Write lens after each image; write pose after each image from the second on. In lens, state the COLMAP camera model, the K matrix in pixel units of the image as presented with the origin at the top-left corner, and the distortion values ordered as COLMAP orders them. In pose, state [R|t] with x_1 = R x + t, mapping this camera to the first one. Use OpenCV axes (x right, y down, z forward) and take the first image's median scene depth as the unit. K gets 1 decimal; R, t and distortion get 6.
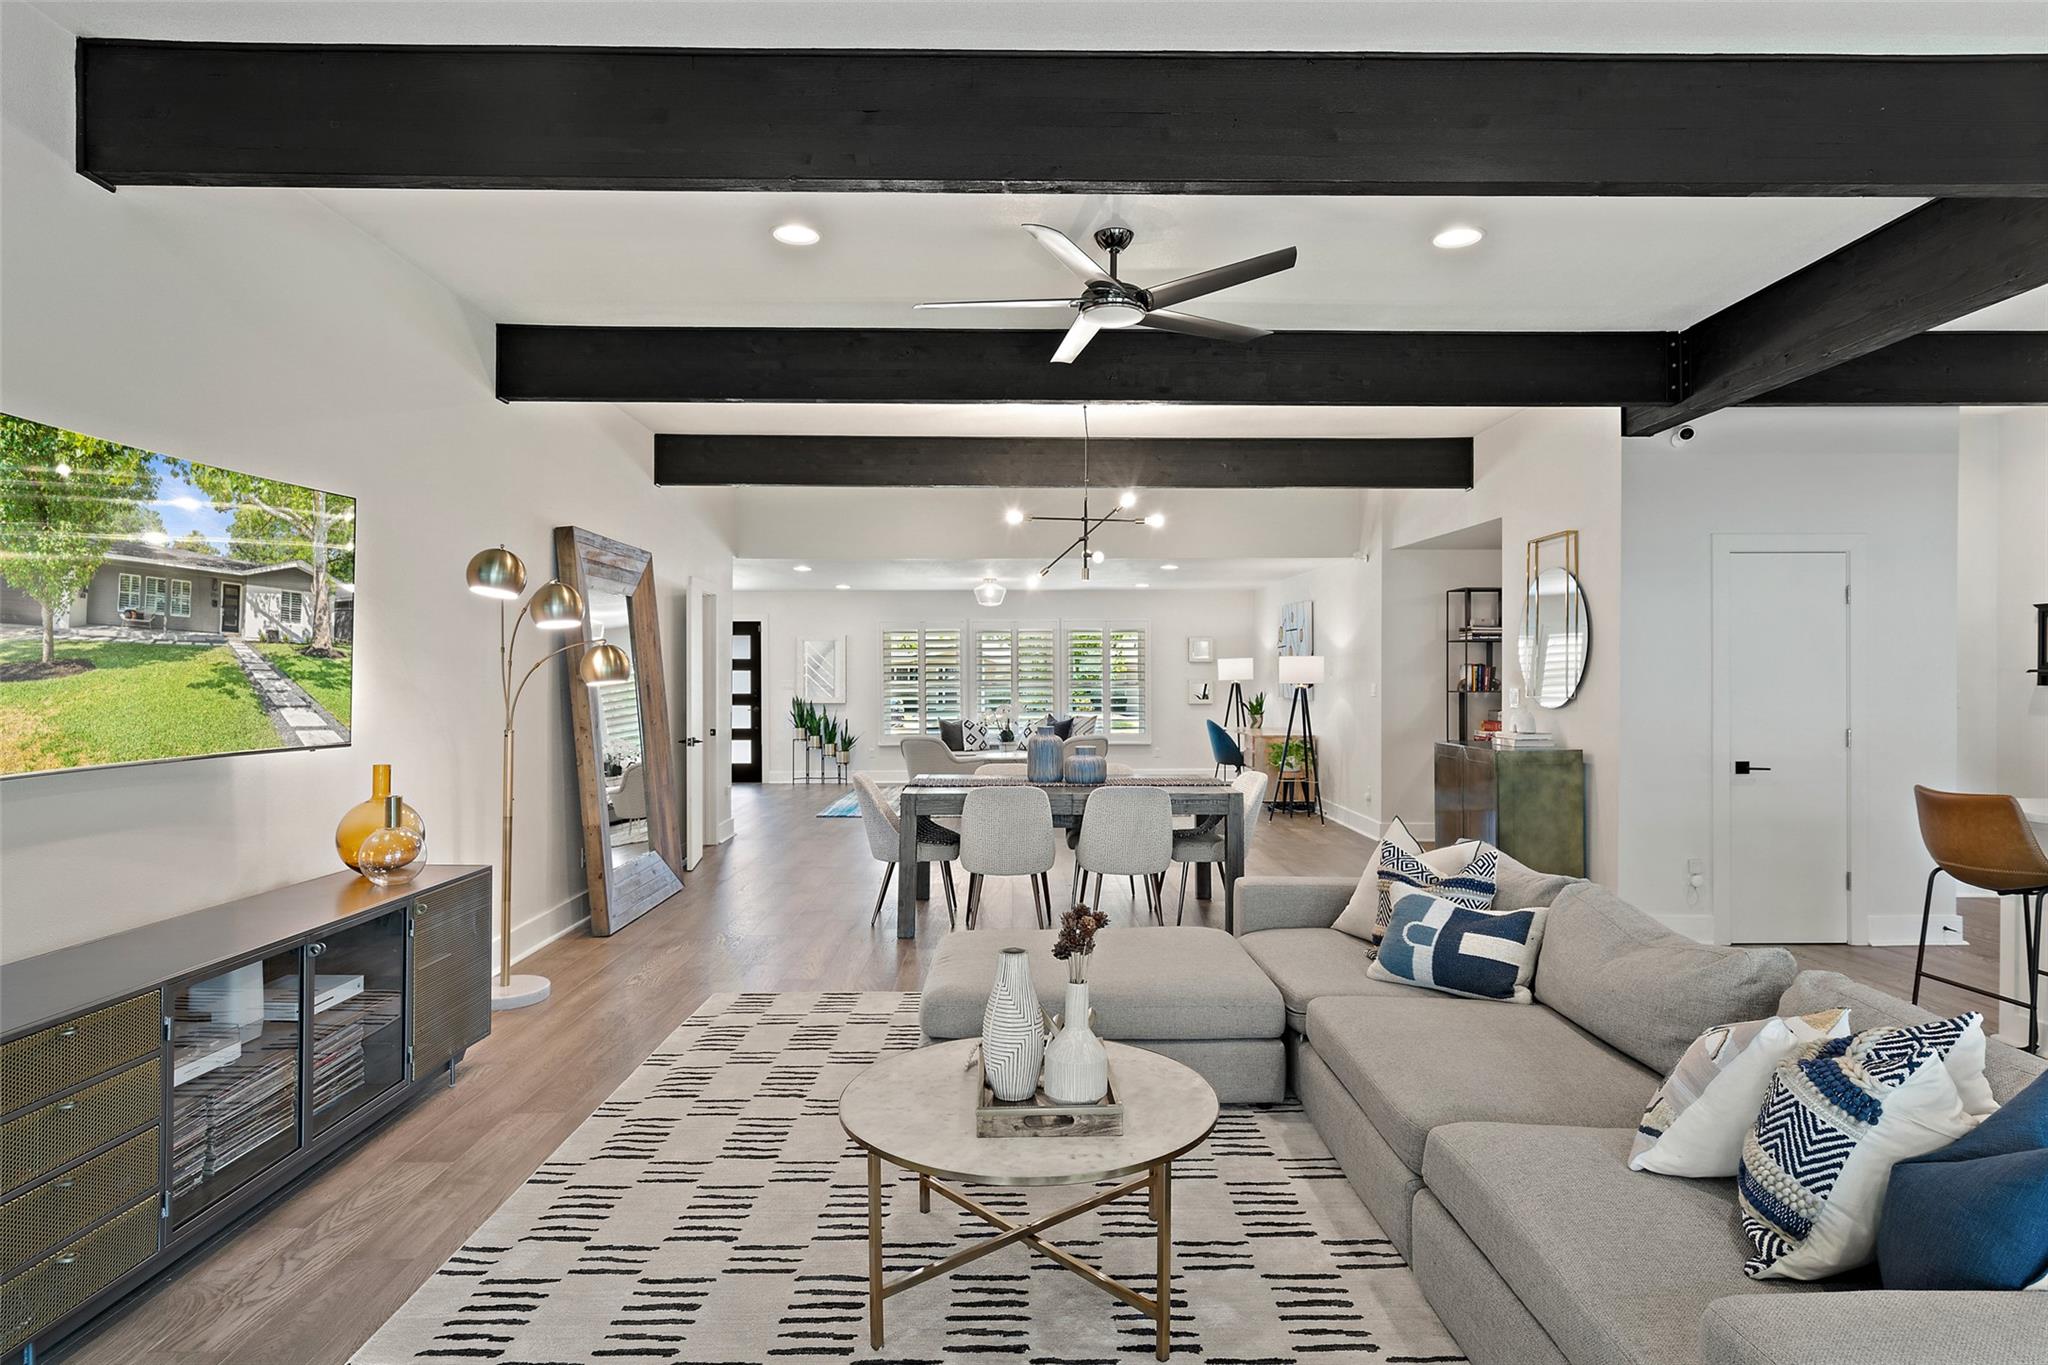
lens RADIAL K [[1110.3, 0, 1017.4], [0, 1110.3, 683.8], [0, 0, 1]] dist [0.003330, -0.000050]
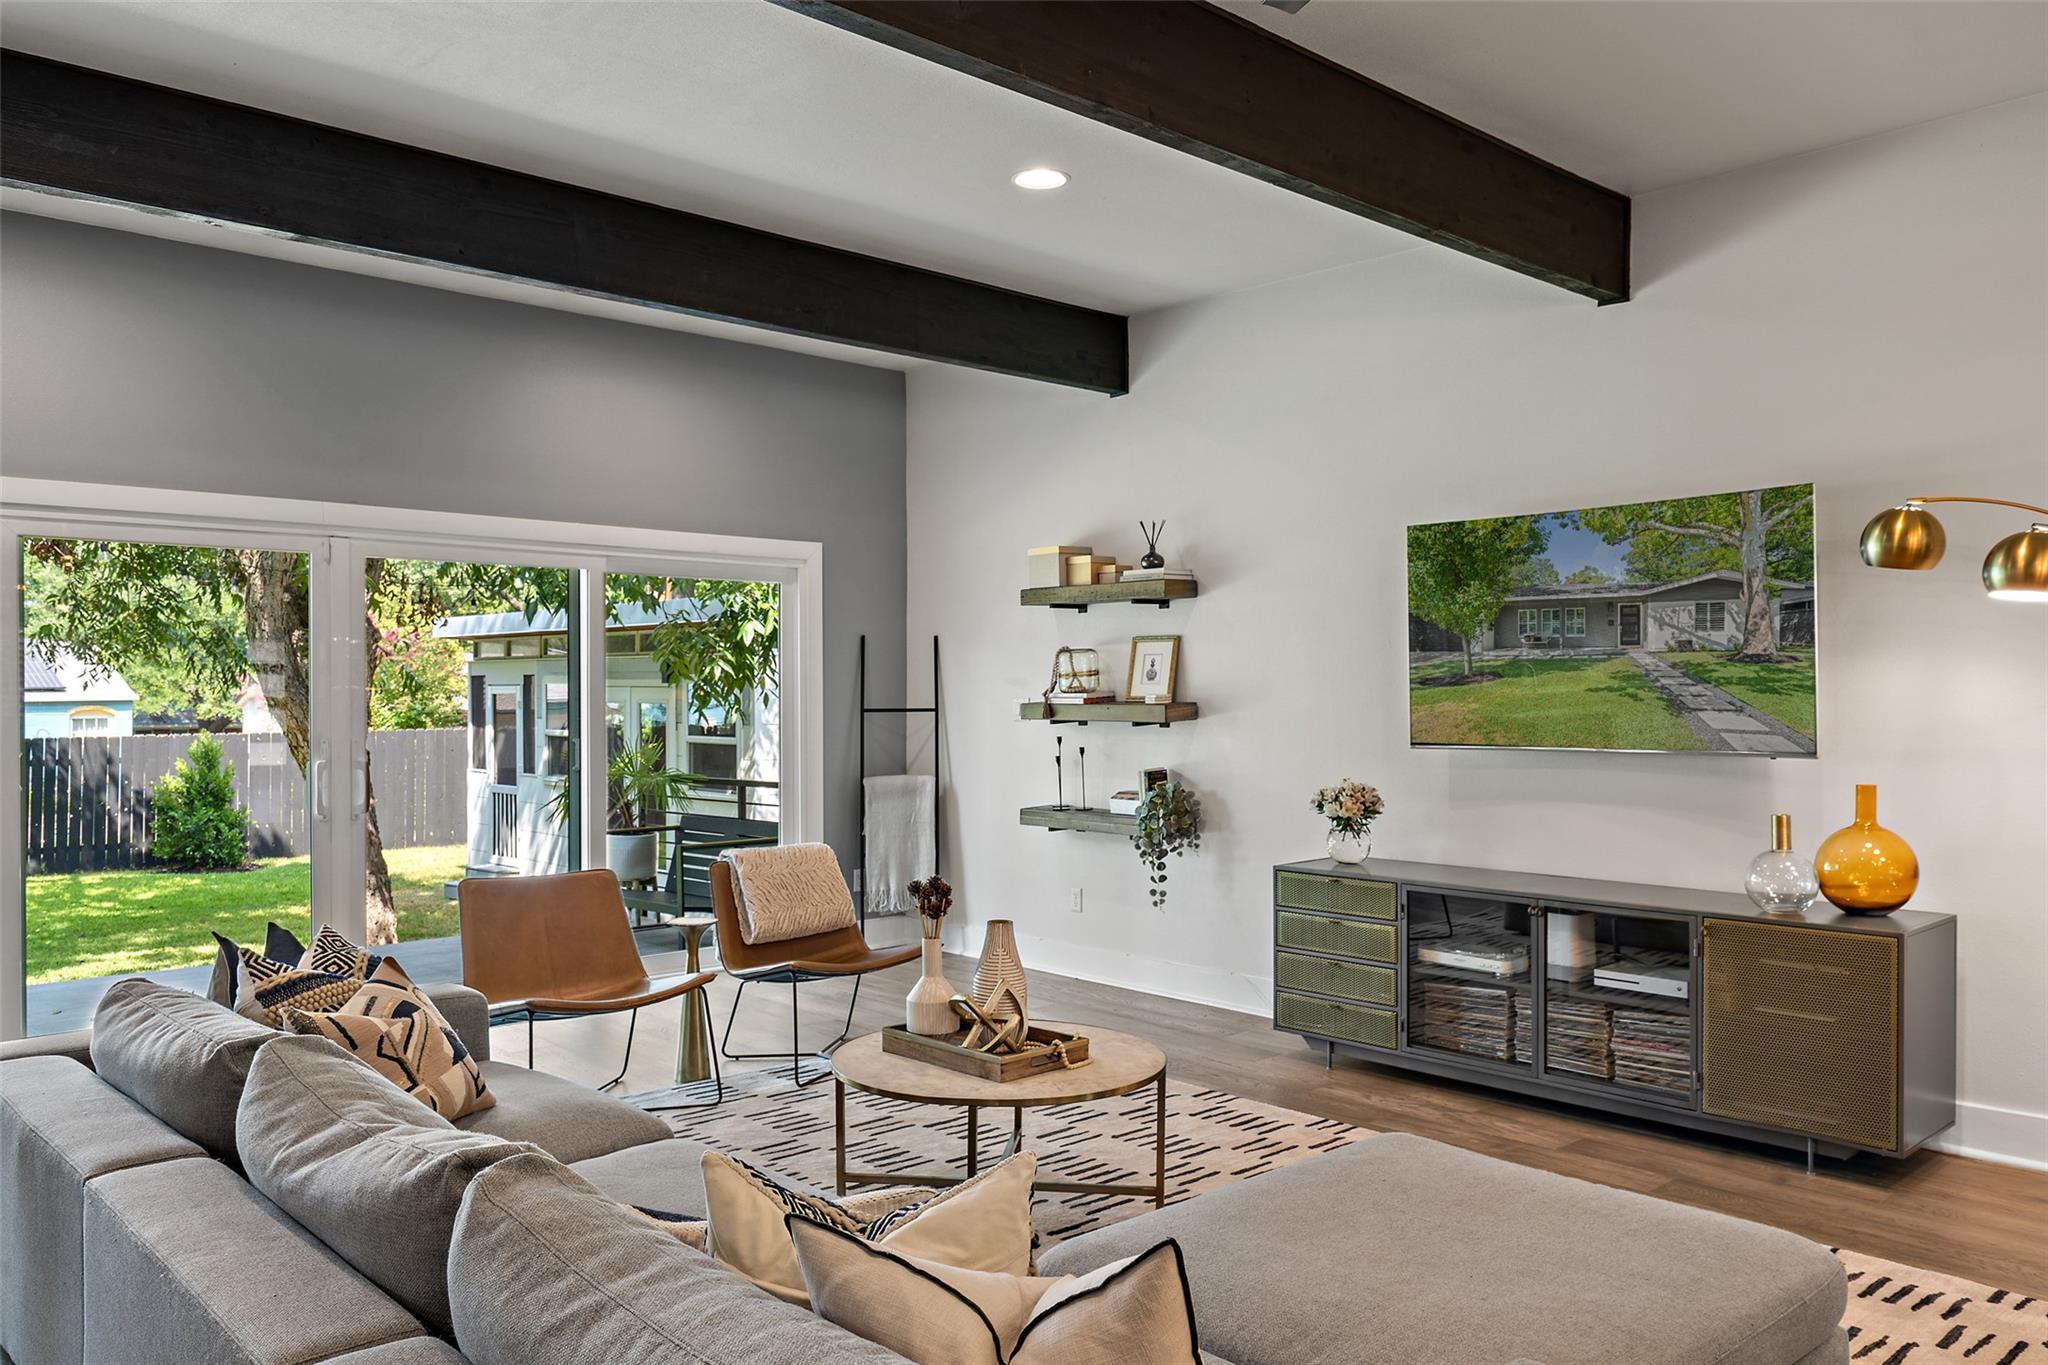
lens RADIAL K [[1516.6, 0, 1024.3], [0, 1516.6, 700.8], [0, 0, 1]] dist [-0.004880, 0.001805]
pose [[-0.732725, 0.004949, -0.680507, 0.615665], [-0.000855, 0.999966, 0.008193, -0.000386], [0.680524, 0.006585, -0.732696, 1.272500]]
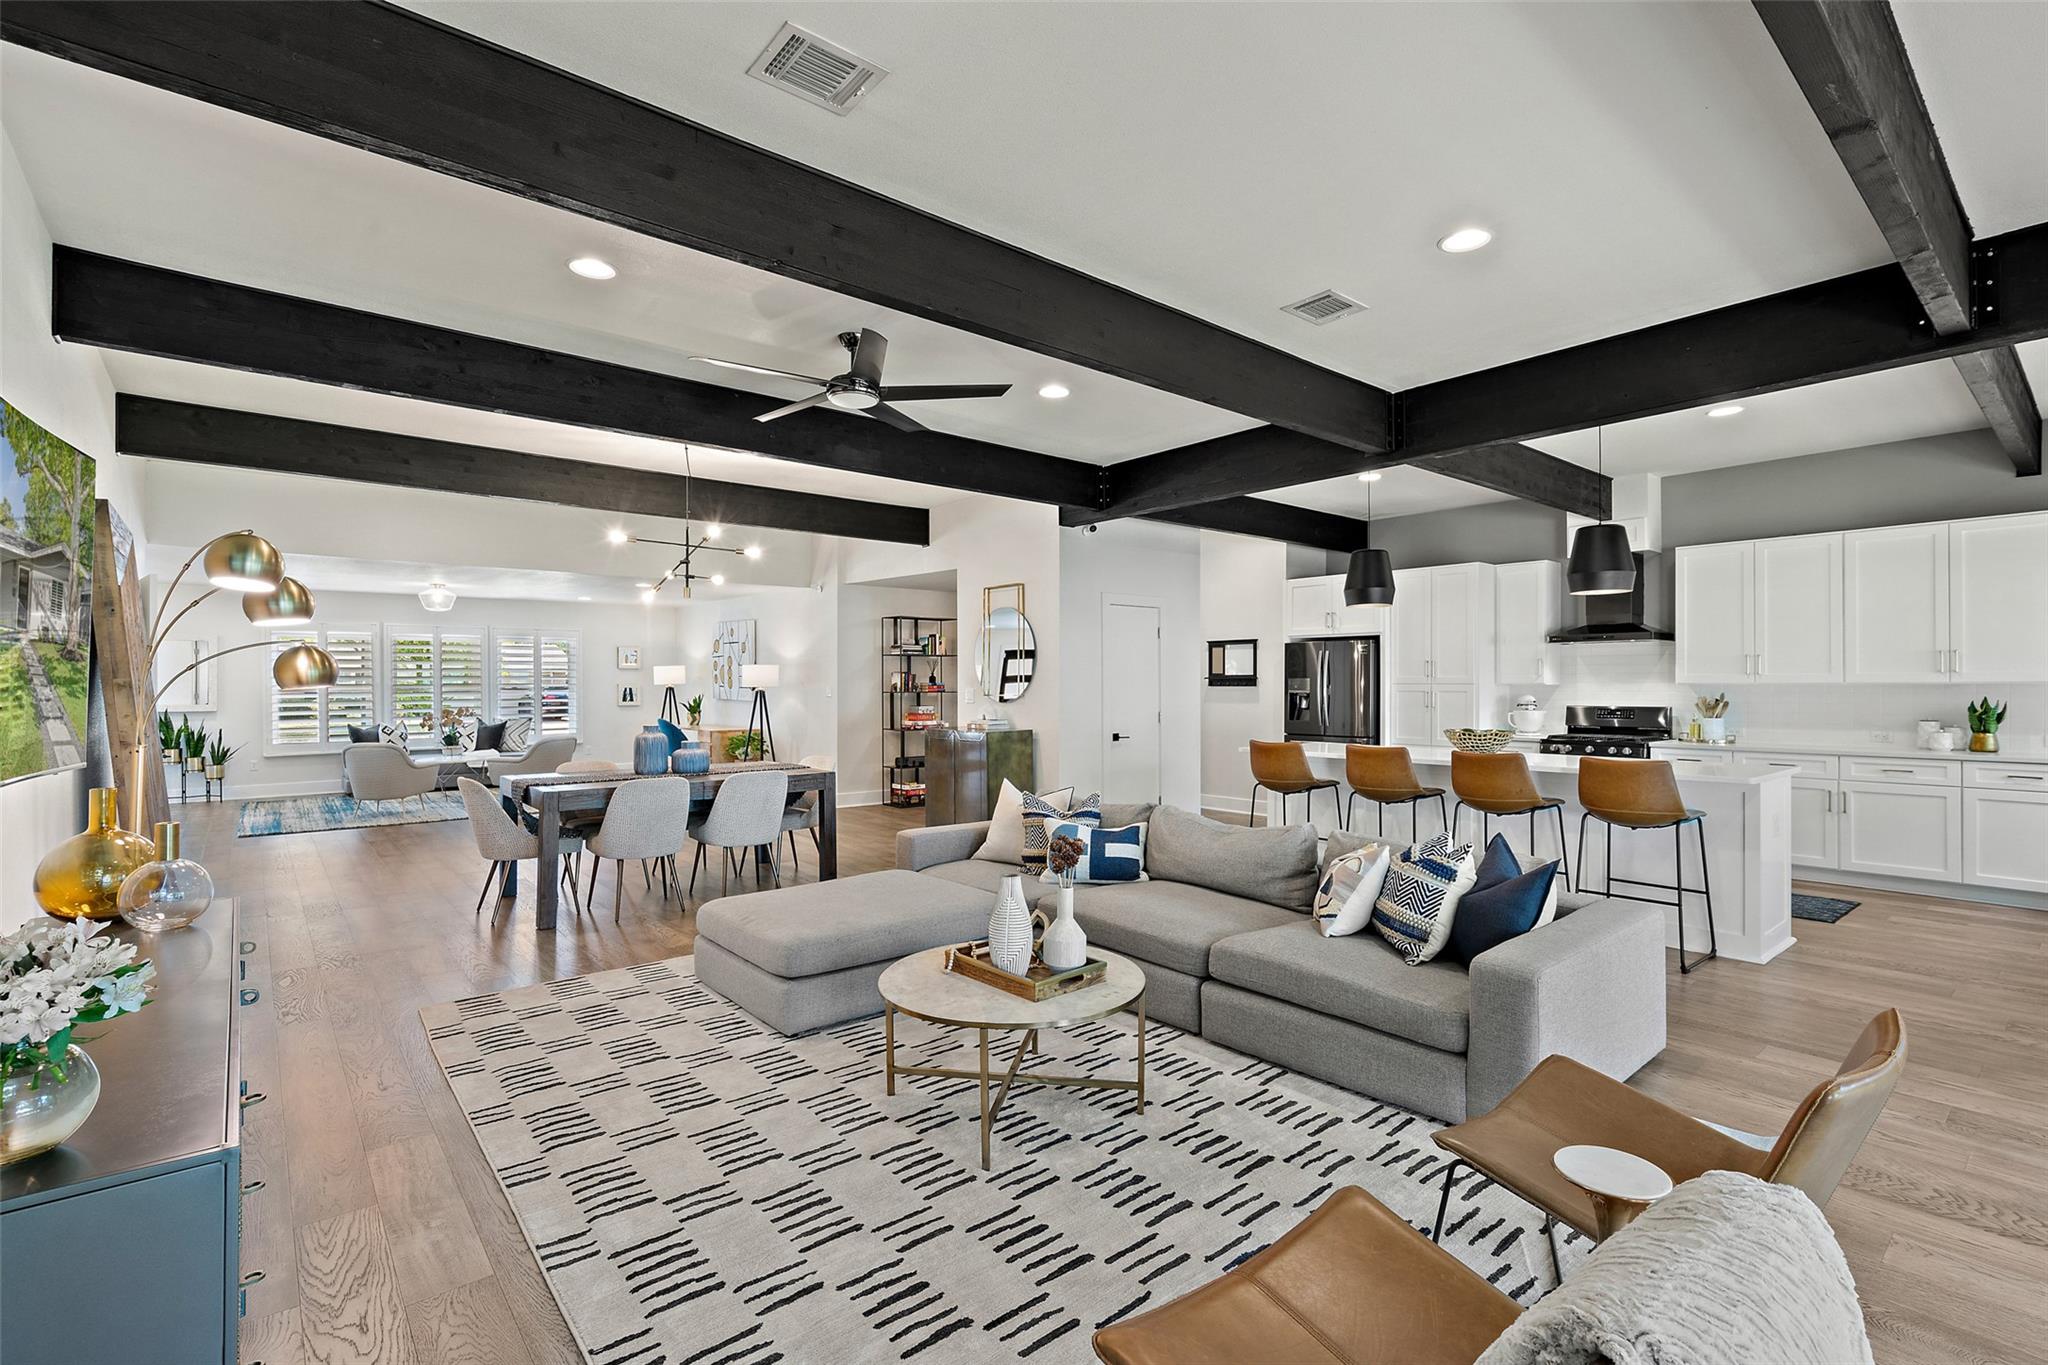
lens RADIAL K [[935.1, 0, 1019.1], [0, 935.1, 682.6], [0, 0, 1]] dist [-0.006726, 0.002952]
pose [[0.772861, -0.000576, 0.634575, -0.439170], [0.004206, 0.999982, -0.004216, 0.001241], [-0.634561, 0.005927, 0.772850, 0.043794]]
